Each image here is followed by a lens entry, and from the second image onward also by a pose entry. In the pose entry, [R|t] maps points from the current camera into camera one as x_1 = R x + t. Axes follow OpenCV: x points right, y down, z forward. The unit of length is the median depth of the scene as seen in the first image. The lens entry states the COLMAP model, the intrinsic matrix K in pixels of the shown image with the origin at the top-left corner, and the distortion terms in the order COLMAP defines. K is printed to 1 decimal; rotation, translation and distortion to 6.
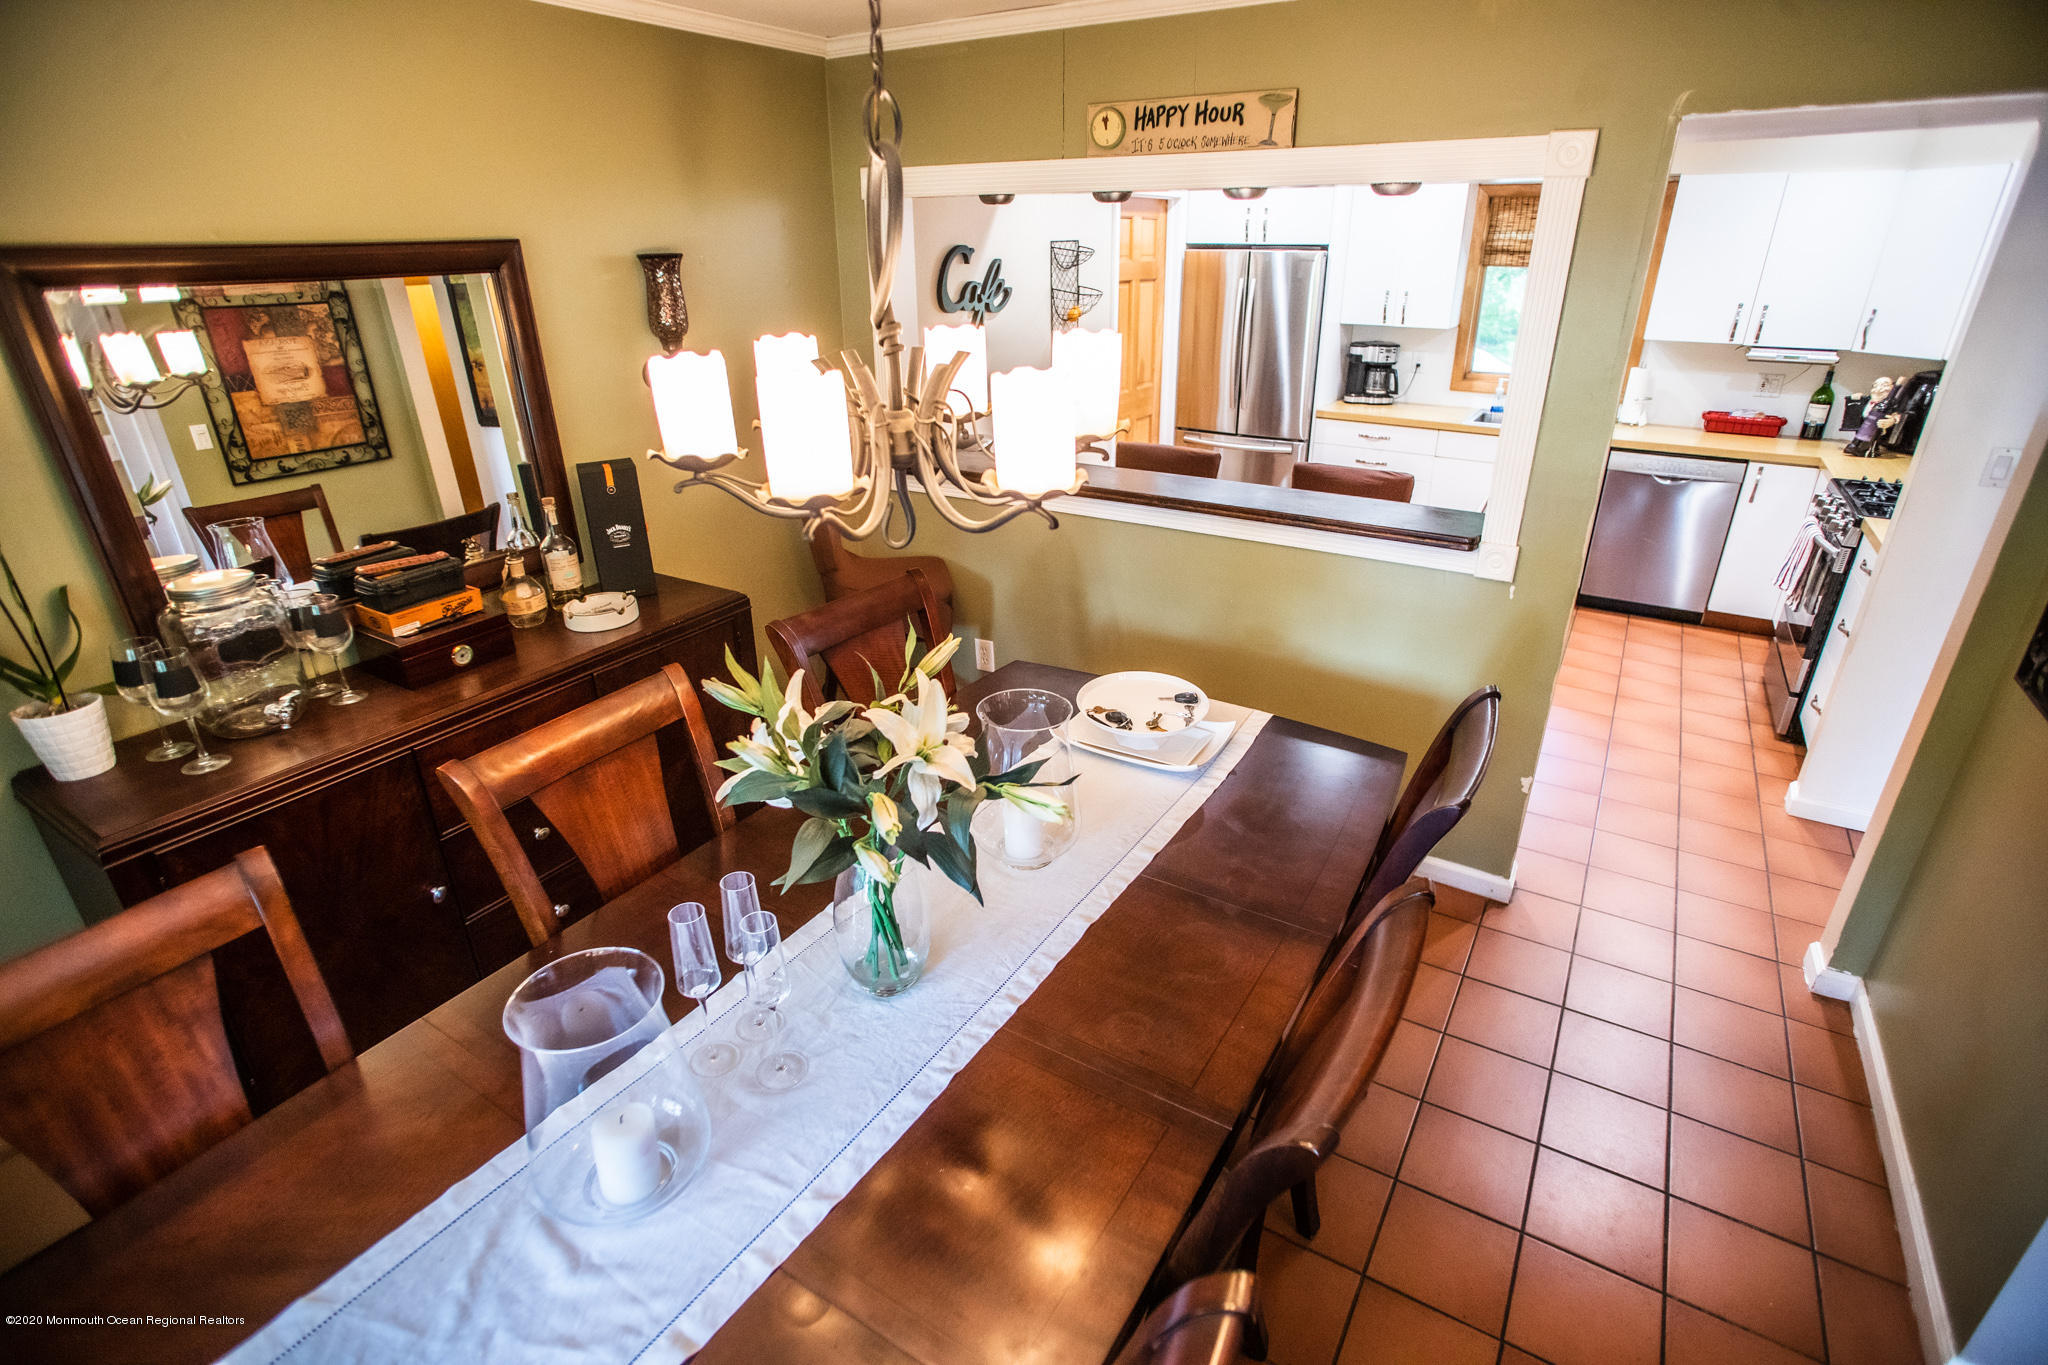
lens RADIAL K [[993.7, 0, 1024.9], [0, 993.7, 688.8], [0, 0, 1]] dist [-0.088006, 0.042143]
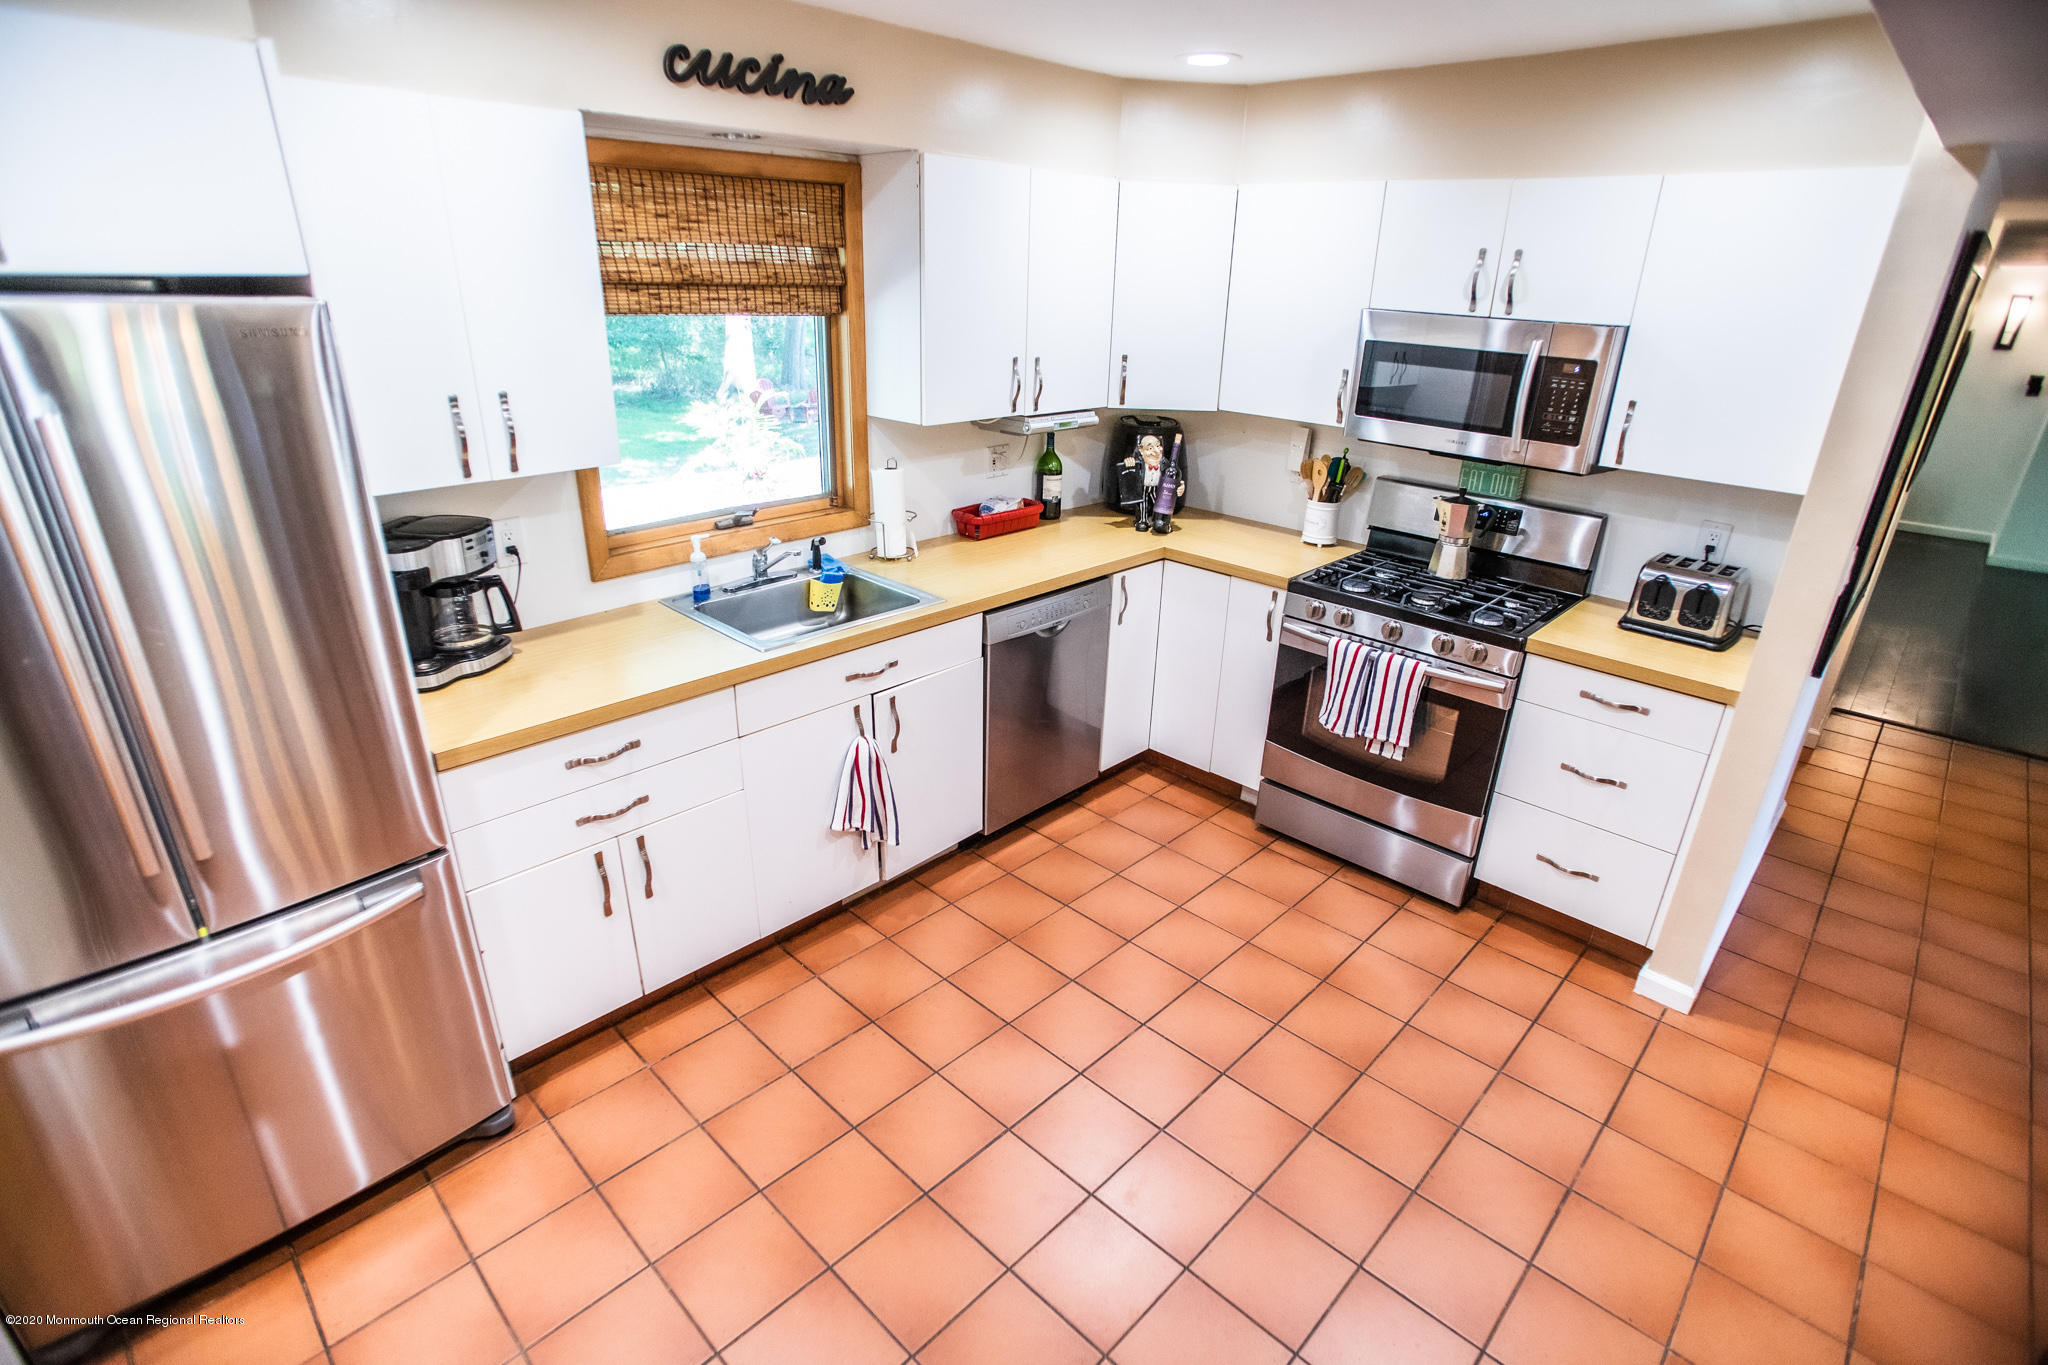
lens RADIAL K [[993.7, 0, 1024.9], [0, 993.7, 688.8], [0, 0, 1]] dist [-0.088006, 0.042143]
pose [[0.207199, -0.369385, 0.905882, 0.046120], [0.381018, 0.883331, 0.273041, -0.374306], [-0.901051, 0.288584, 0.323768, 0.814750]]
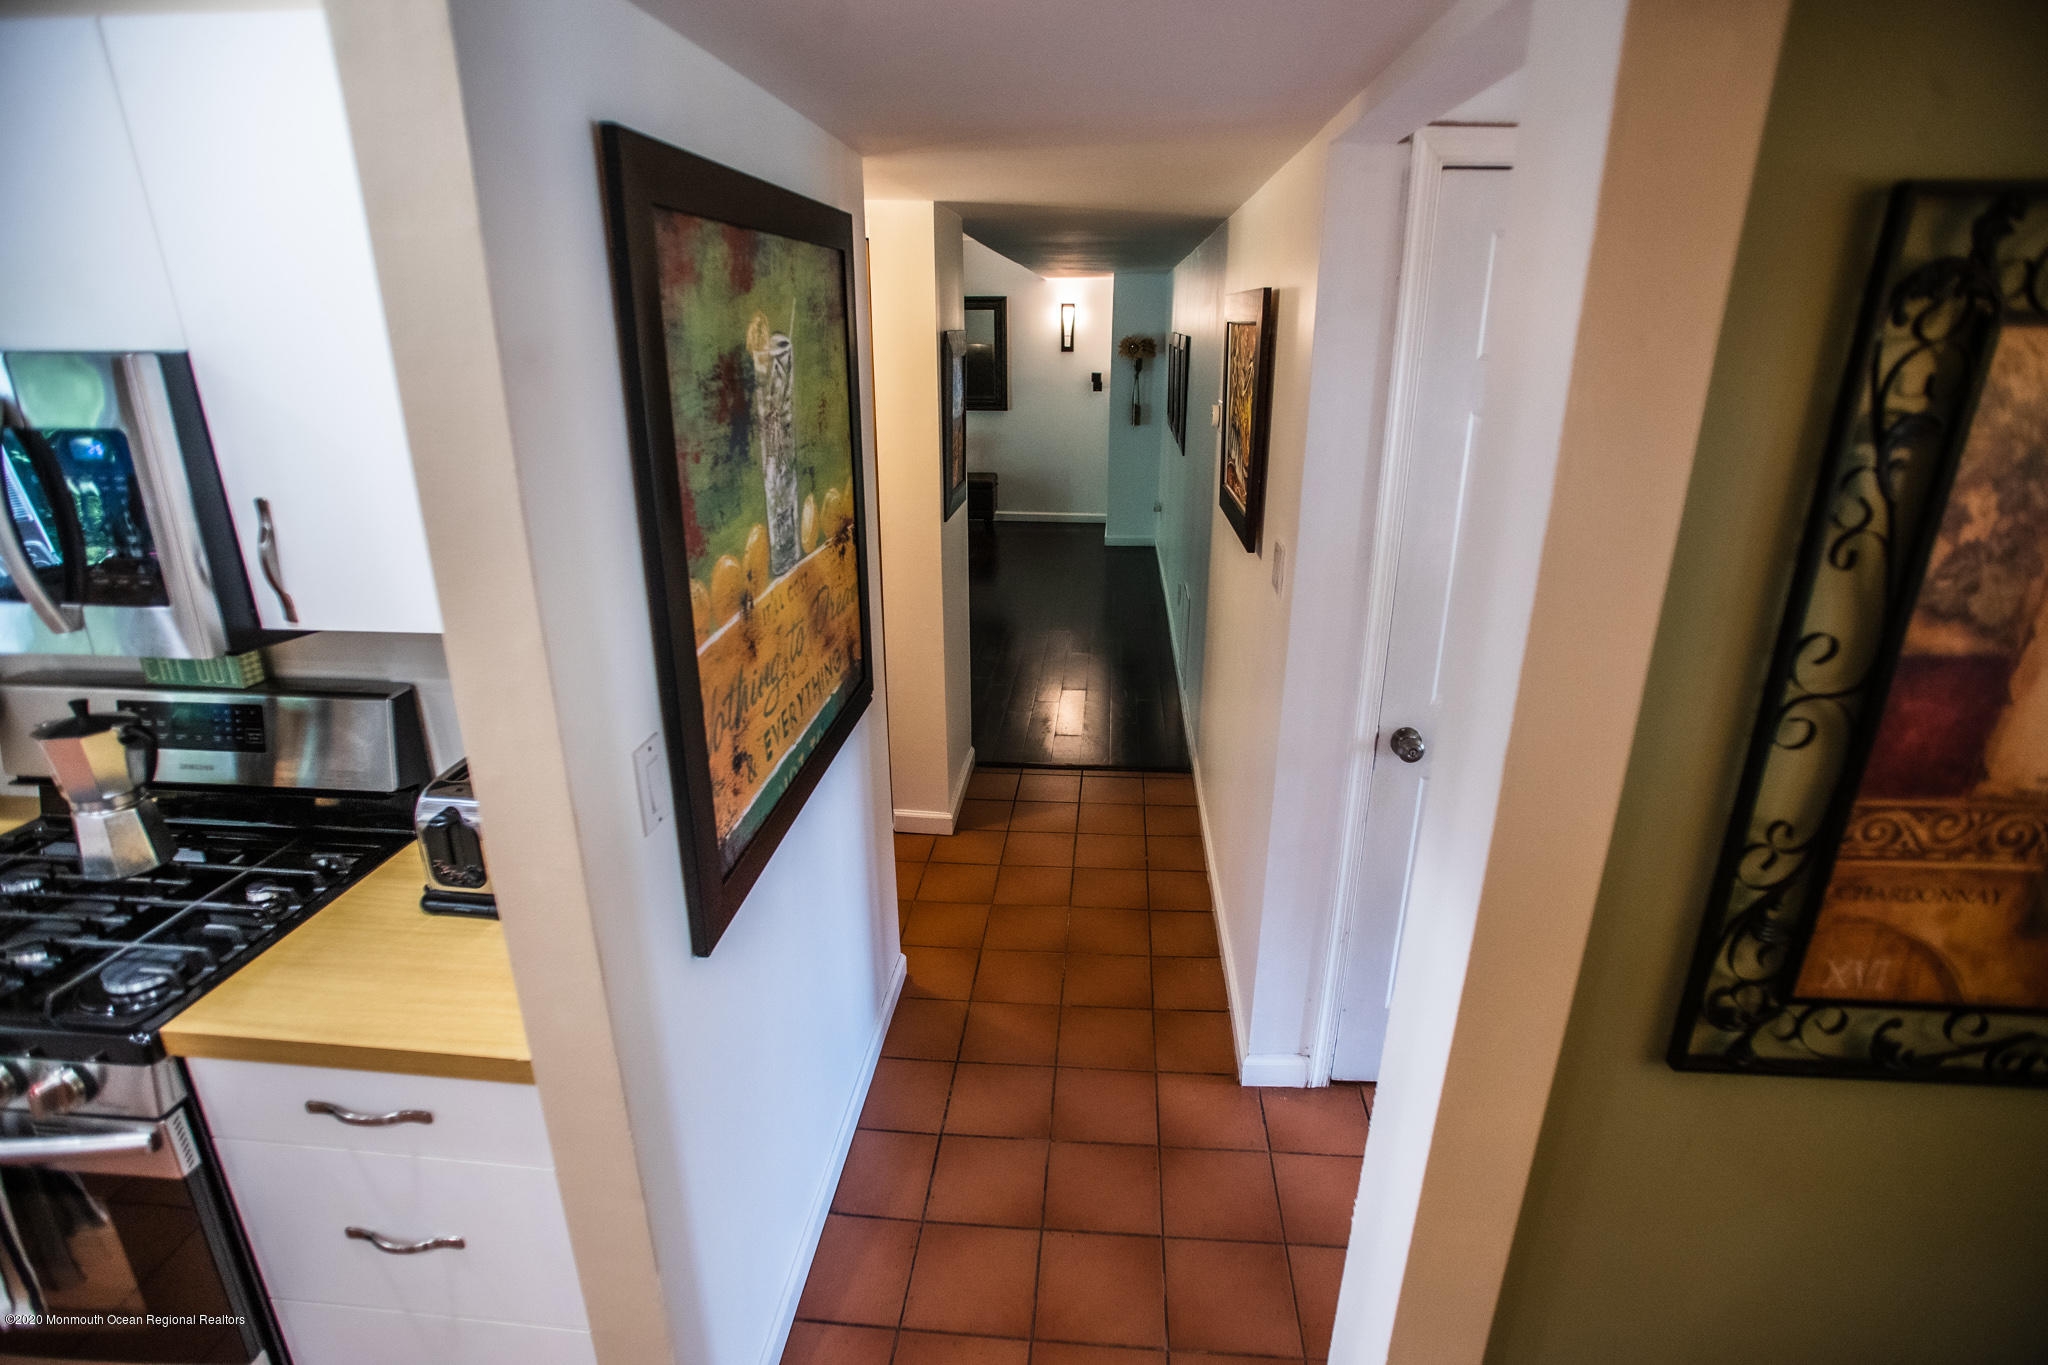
lens RADIAL K [[1019.2, 0, 1043.7], [0, 1019.2, 696.4], [0, 0, 1]] dist [-0.069433, 0.025925]
pose [[-0.473444, -0.295452, 0.829794, 0.332886], [0.369567, 0.788505, 0.491610, -0.244221], [-0.799544, 0.539415, -0.264124, 0.549319]]
